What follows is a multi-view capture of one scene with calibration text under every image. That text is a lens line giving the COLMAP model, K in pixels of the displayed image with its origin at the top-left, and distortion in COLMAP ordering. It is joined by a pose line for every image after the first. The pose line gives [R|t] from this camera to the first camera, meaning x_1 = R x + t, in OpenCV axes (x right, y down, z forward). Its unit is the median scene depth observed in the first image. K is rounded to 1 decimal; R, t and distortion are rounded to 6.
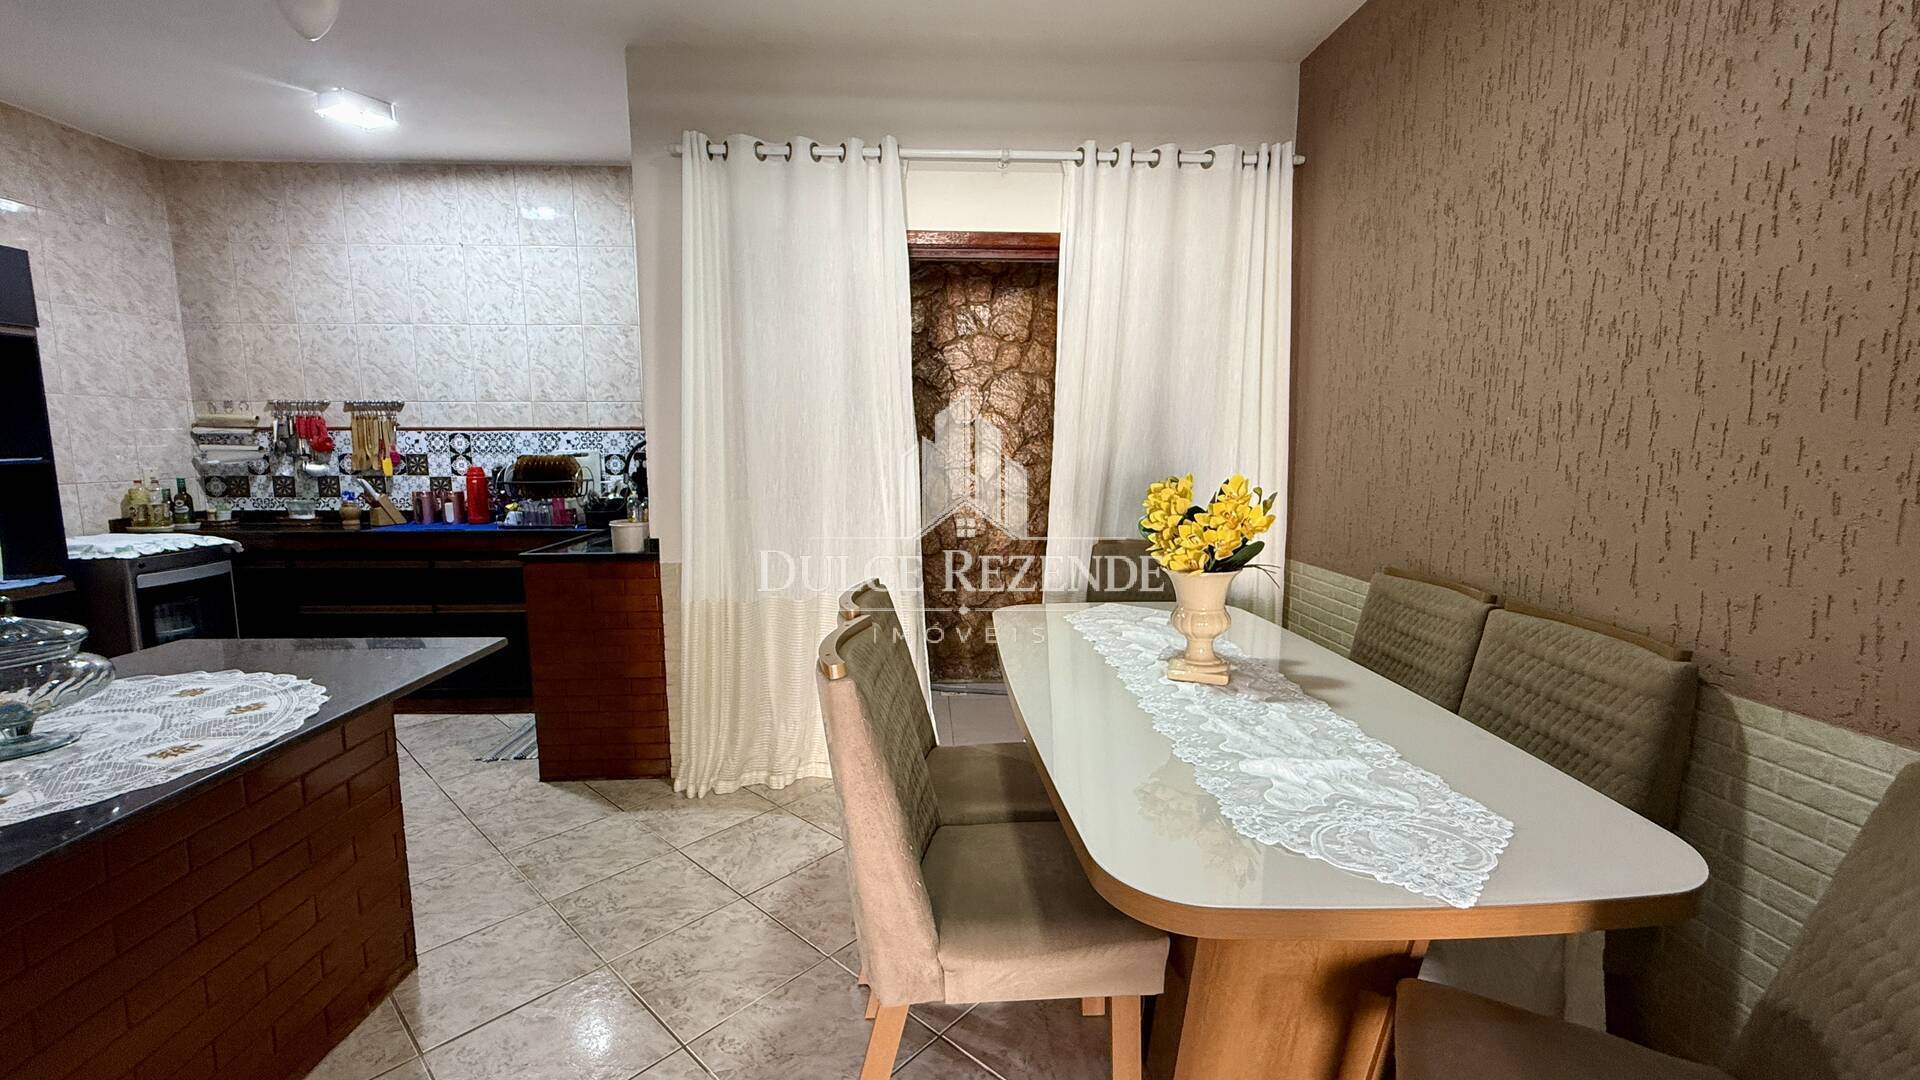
lens RADIAL K [[769.2, 0, 952.7], [0, 769.2, 536.9], [0, 0, 1]] dist [0.002715, -0.000392]
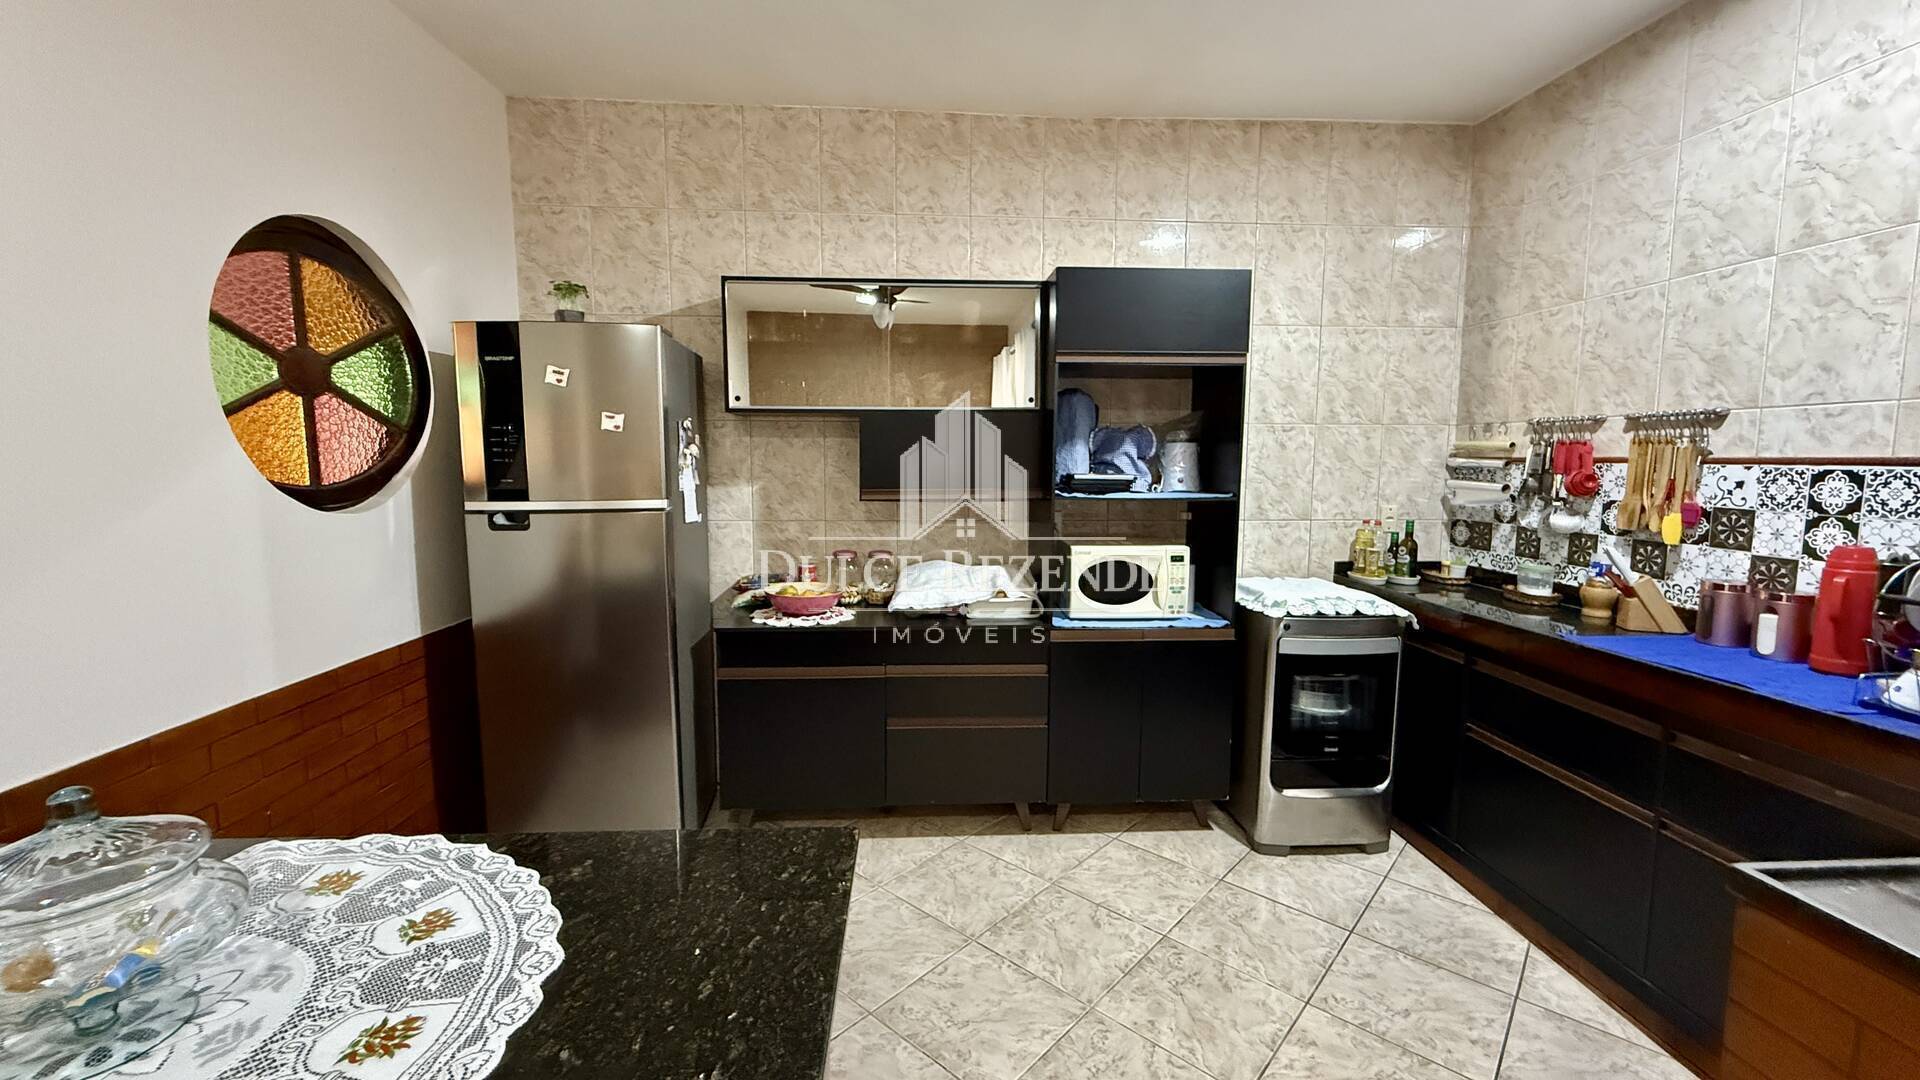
lens RADIAL K [[769.2, 0, 954.0], [0, 769.2, 538.7], [0, 0, 1]] dist [0.002715, -0.000392]
pose [[0.019798, 0.105801, -0.994190, -0.187389], [-0.128822, 0.986366, 0.102403, -0.073898], [0.991470, 0.126046, 0.033158, 0.467285]]
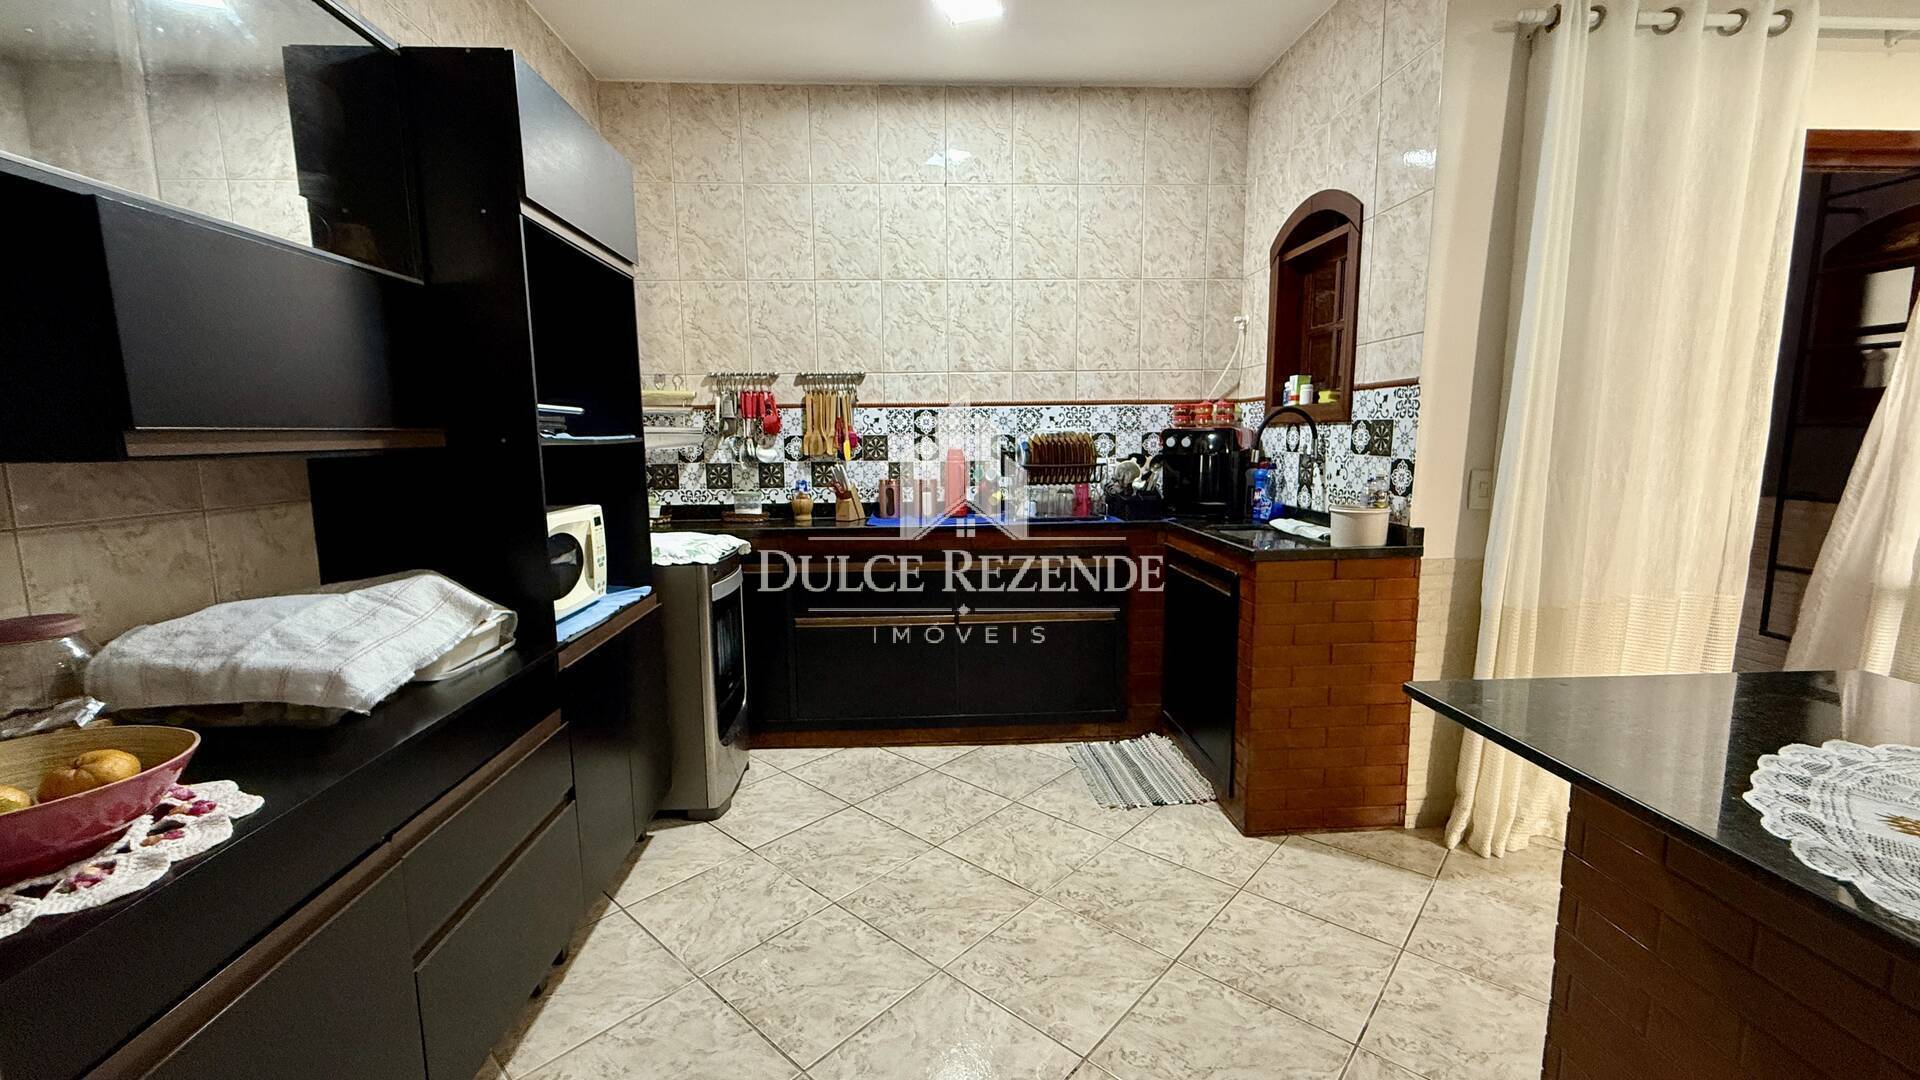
lens RADIAL K [[769.2, 0, 959.2], [0, 769.2, 535.5], [0, 0, 1]] dist [0.002715, -0.000392]
pose [[0.999755, -0.014658, 0.016570, -0.628316], [0.014585, 0.999884, 0.004495, -0.000423], [-0.016634, -0.004253, 0.999853, 0.158742]]
